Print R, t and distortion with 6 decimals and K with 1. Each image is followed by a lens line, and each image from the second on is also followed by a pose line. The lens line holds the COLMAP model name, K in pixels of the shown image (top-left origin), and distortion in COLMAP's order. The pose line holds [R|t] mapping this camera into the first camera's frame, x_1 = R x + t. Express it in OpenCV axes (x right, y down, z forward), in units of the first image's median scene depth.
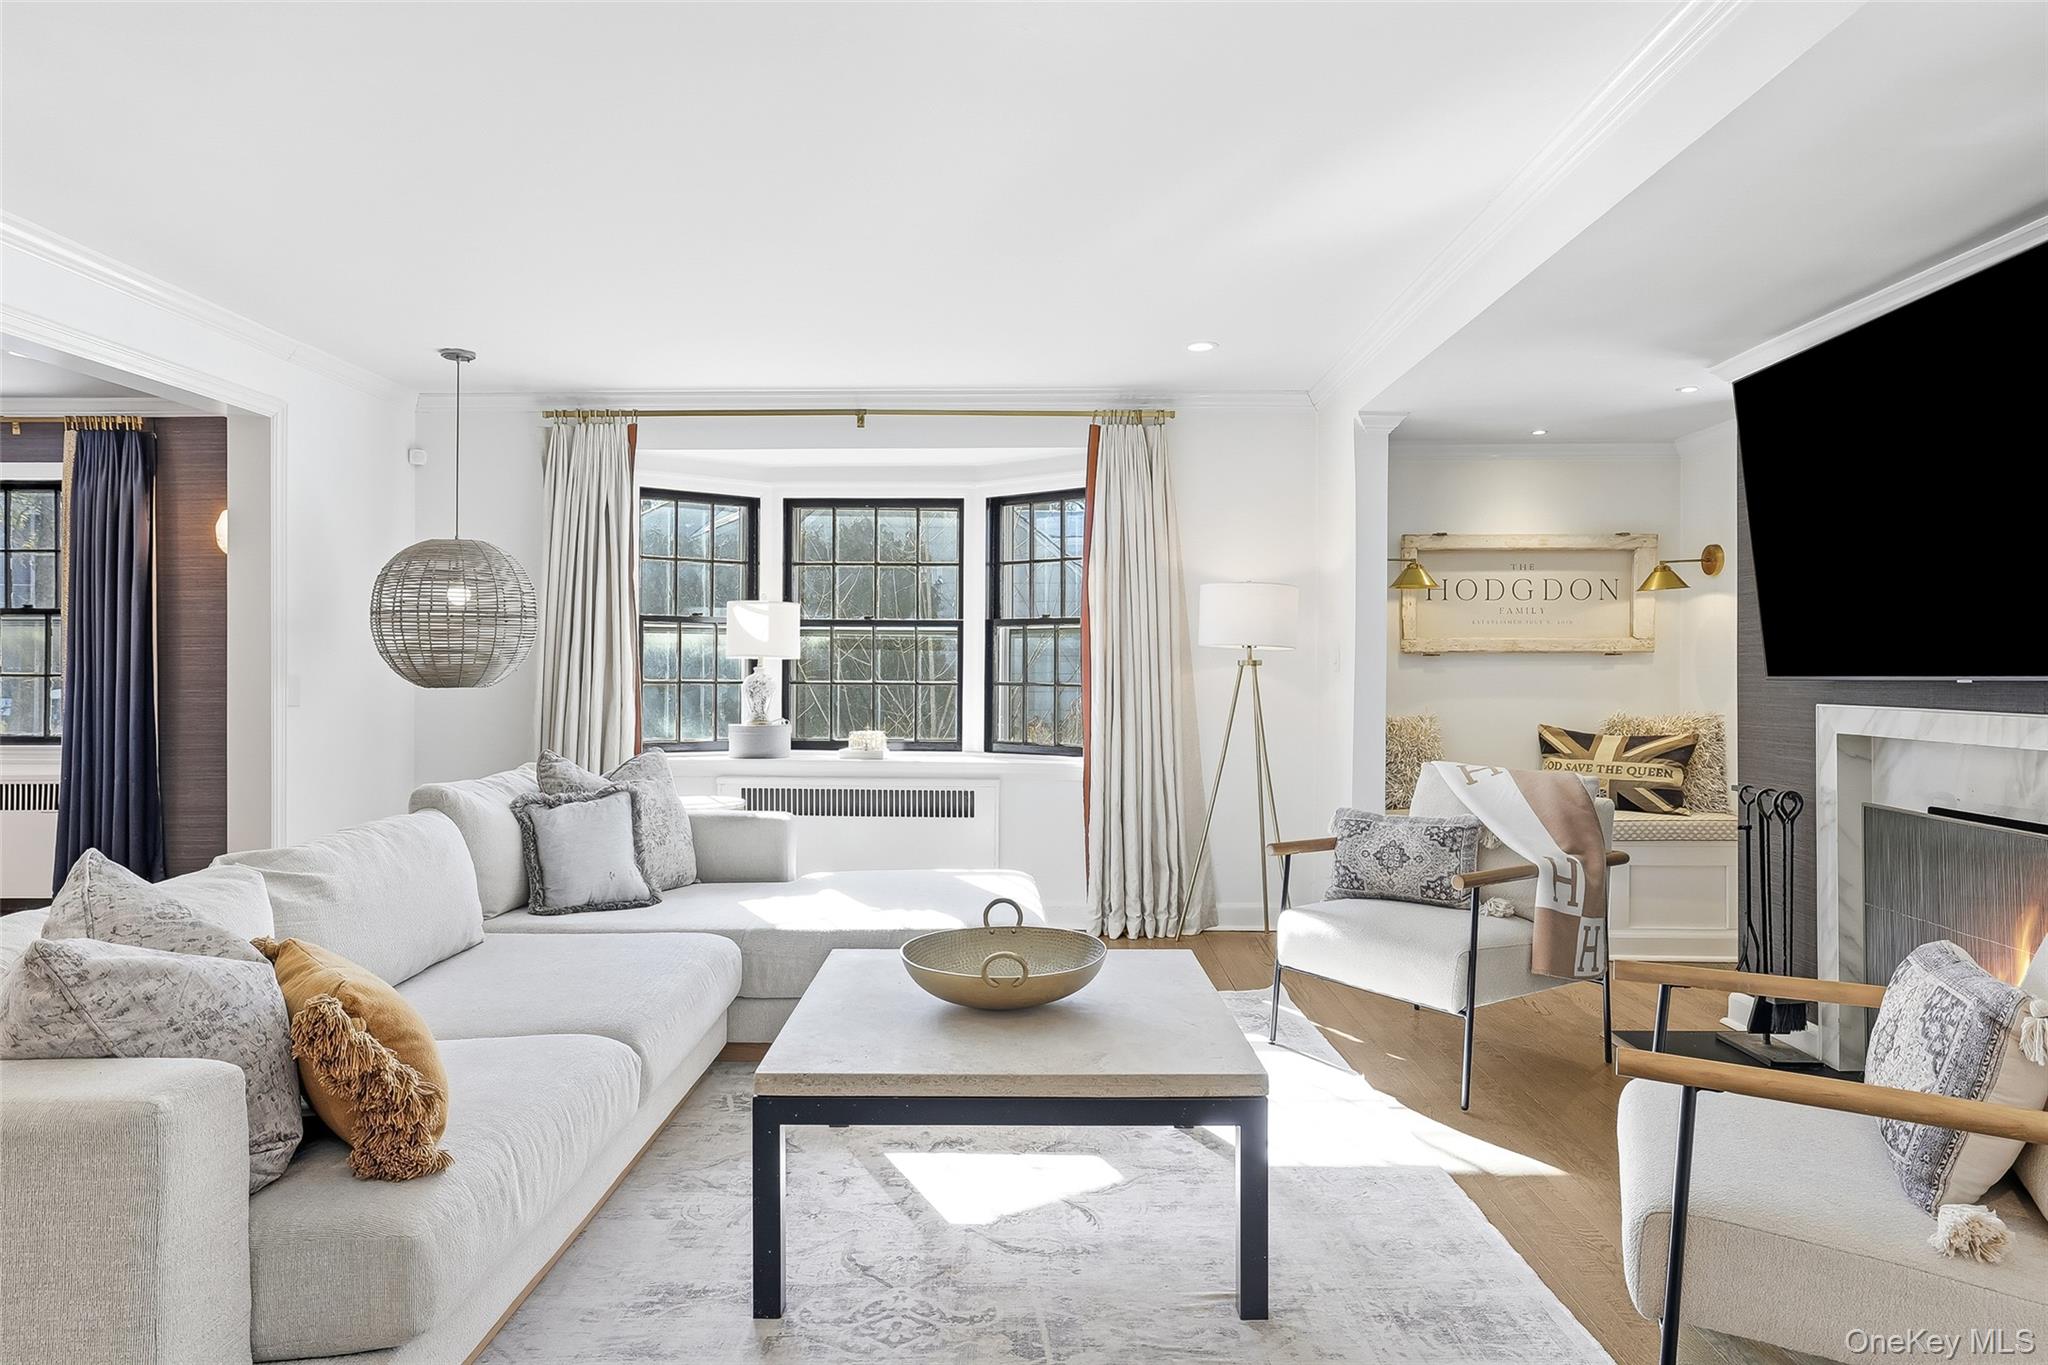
lens RADIAL K [[1183.3, 0, 1024.7], [0, 1183.3, 664.4], [0, 0, 1]] dist [-0.028468, 0.036834]
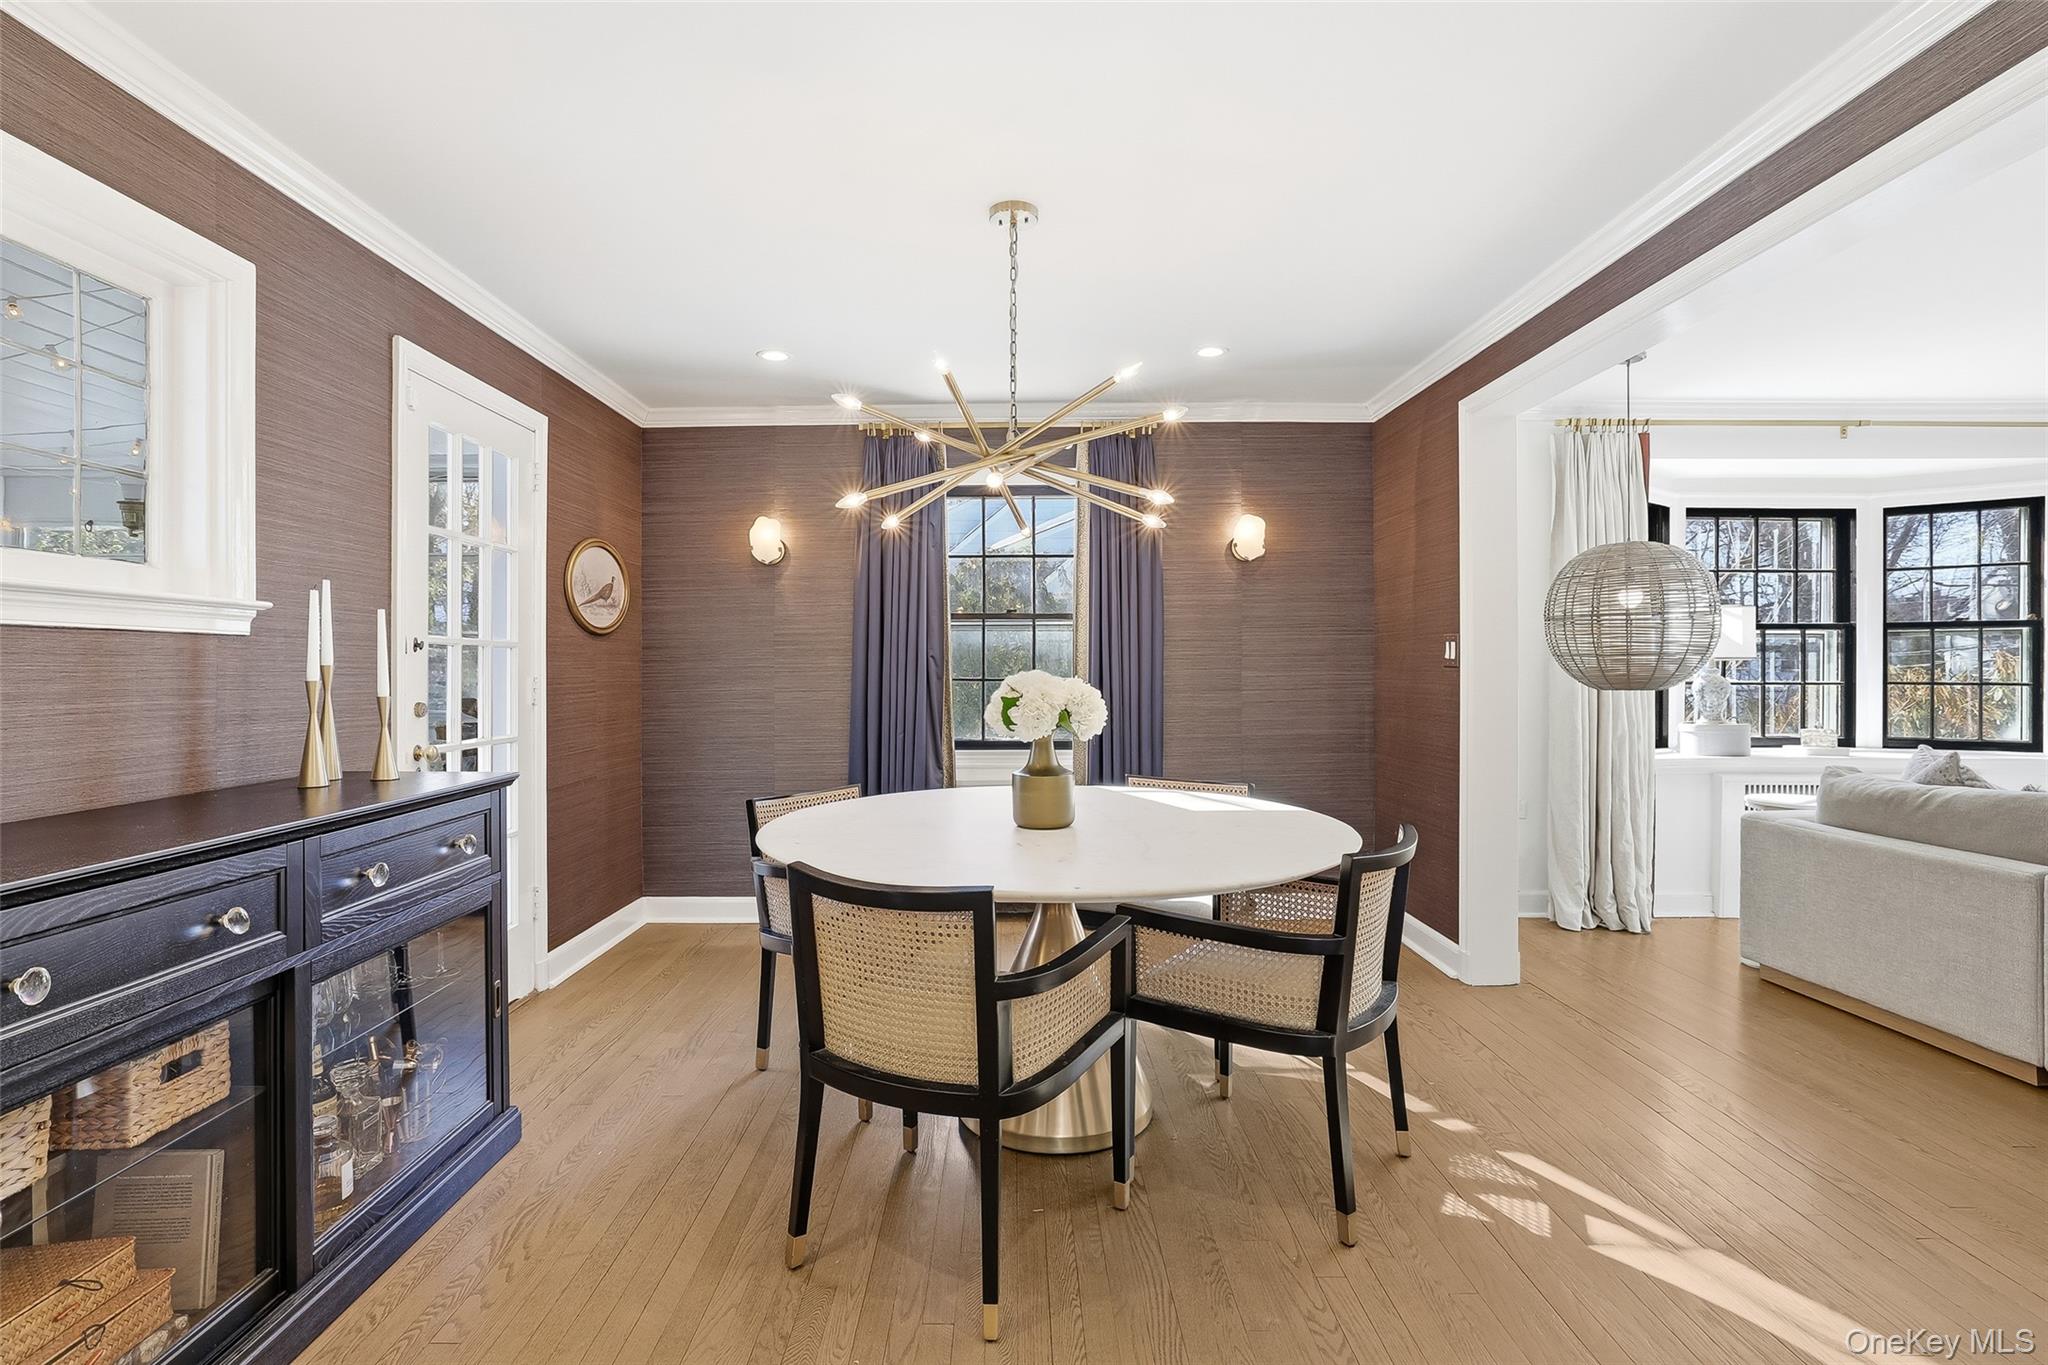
lens RADIAL K [[992.1, 0, 1024.4], [0, 992.1, 682.6], [0, 0, 1]] dist [-0.000970, -0.000072]
pose [[0.999572, -0.001769, 0.029201, -0.945216], [0.000897, 0.999555, 0.029830, -0.014072], [-0.029241, -0.029791, 0.999128, 0.156682]]
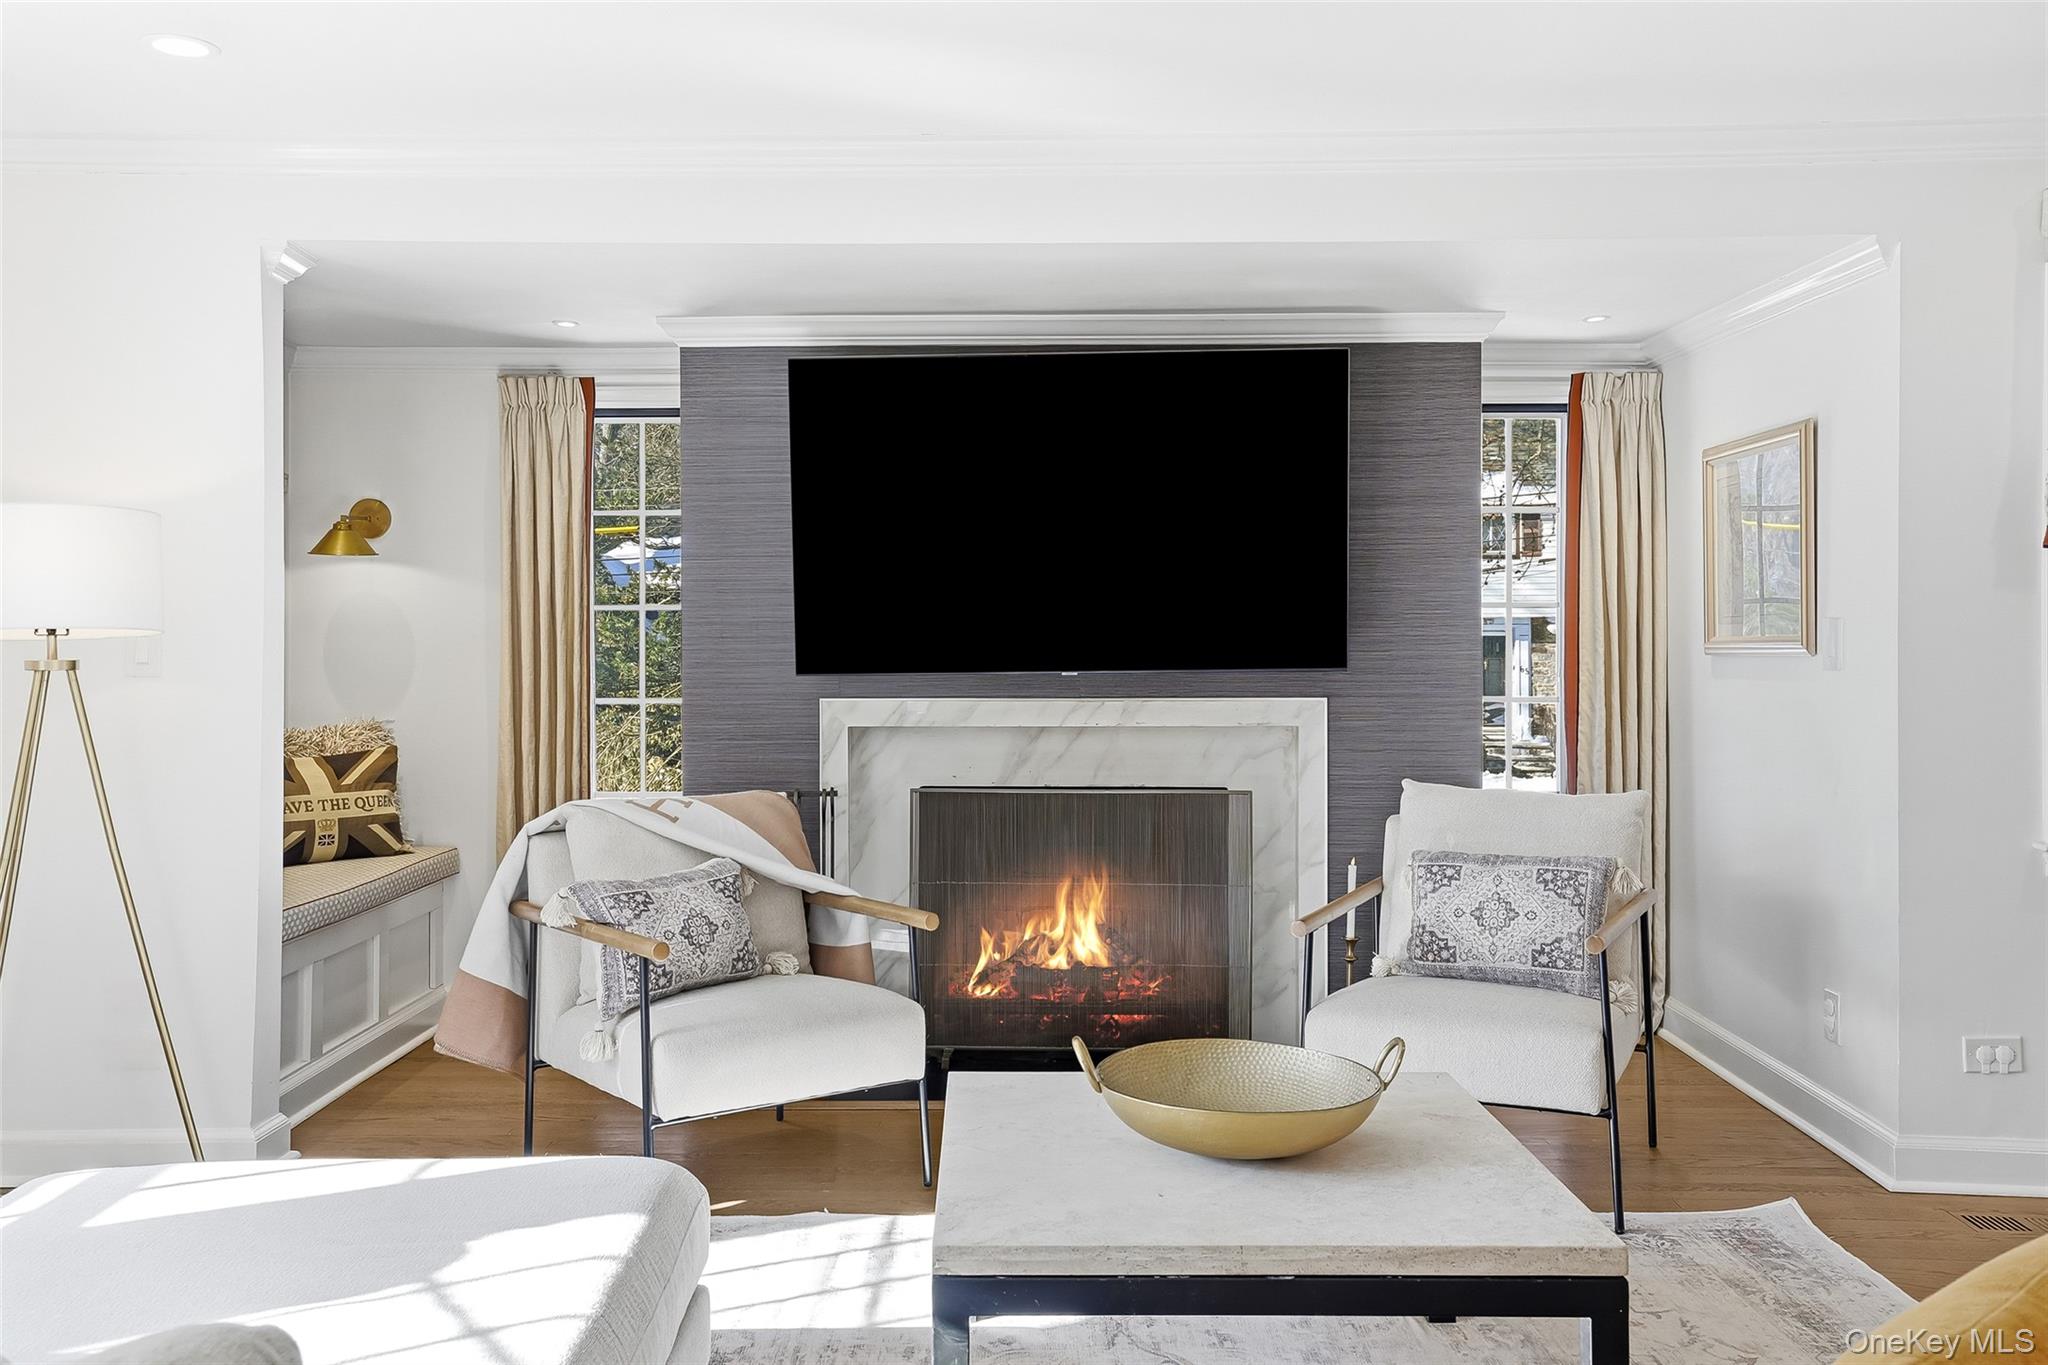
lens RADIAL K [[1747.1, 0, 1021.4], [0, 1747.1, 639.4], [0, 0, 1]] dist [0.033575, 0.013314]
pose [[-0.003788, -0.005065, 0.999980, -0.566672], [-0.001671, 0.999986, 0.005059, -0.016837], [-0.999991, -0.001652, -0.003796, 0.589007]]
